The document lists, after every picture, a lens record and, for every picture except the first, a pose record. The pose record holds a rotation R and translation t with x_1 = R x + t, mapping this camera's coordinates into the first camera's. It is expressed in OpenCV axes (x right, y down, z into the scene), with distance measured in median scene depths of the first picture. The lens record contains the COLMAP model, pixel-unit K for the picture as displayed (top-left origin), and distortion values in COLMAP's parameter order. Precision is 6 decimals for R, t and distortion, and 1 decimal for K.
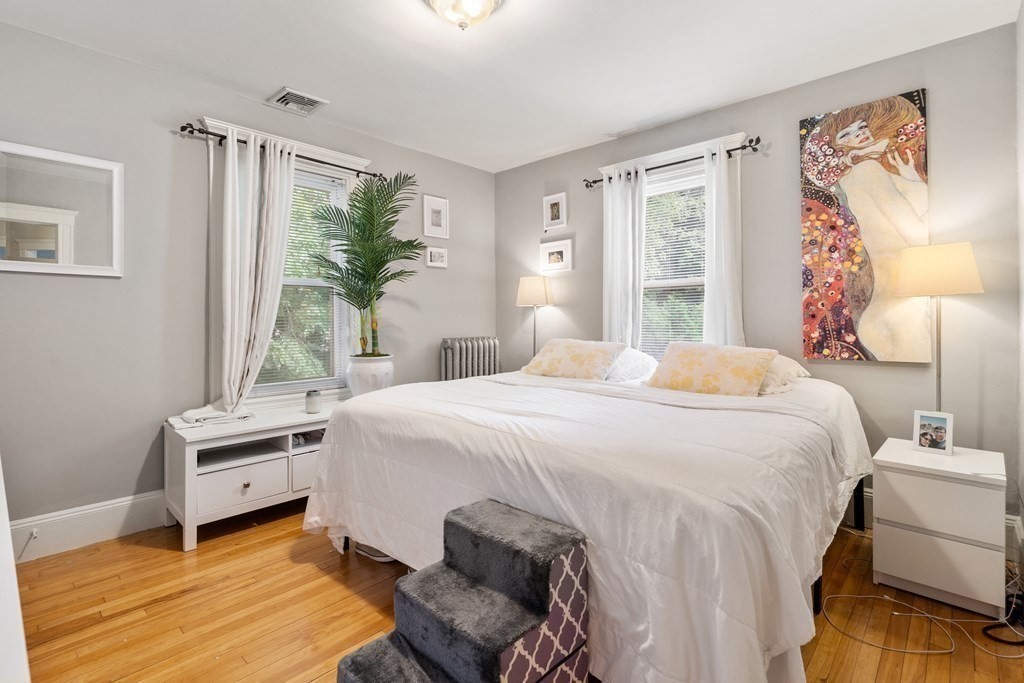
lens RADIAL K [[479.8, 0, 528.4], [0, 479.8, 318.1], [0, 0, 1]] dist [-0.003345, 0.000792]
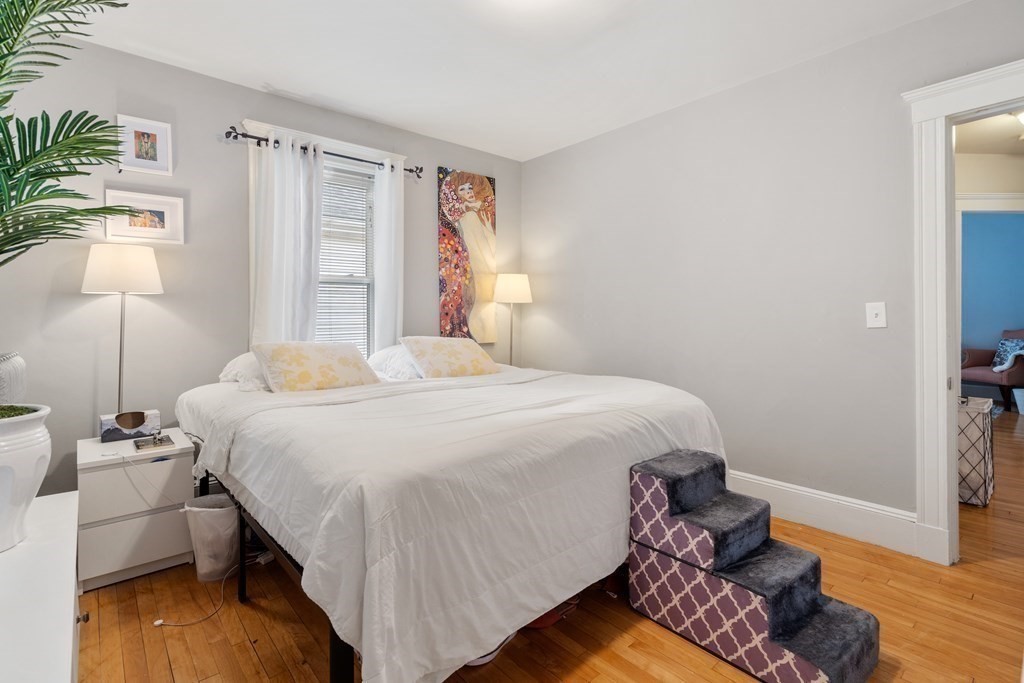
lens RADIAL K [[479.8, 0, 507.8], [0, 479.8, 310.8], [0, 0, 1]] dist [-0.003345, 0.000792]
pose [[0.141370, 0.014184, 0.989855, -0.738211], [0.000401, 0.999896, -0.014385, 0.006574], [-0.989957, 0.002431, 0.141350, 0.646754]]
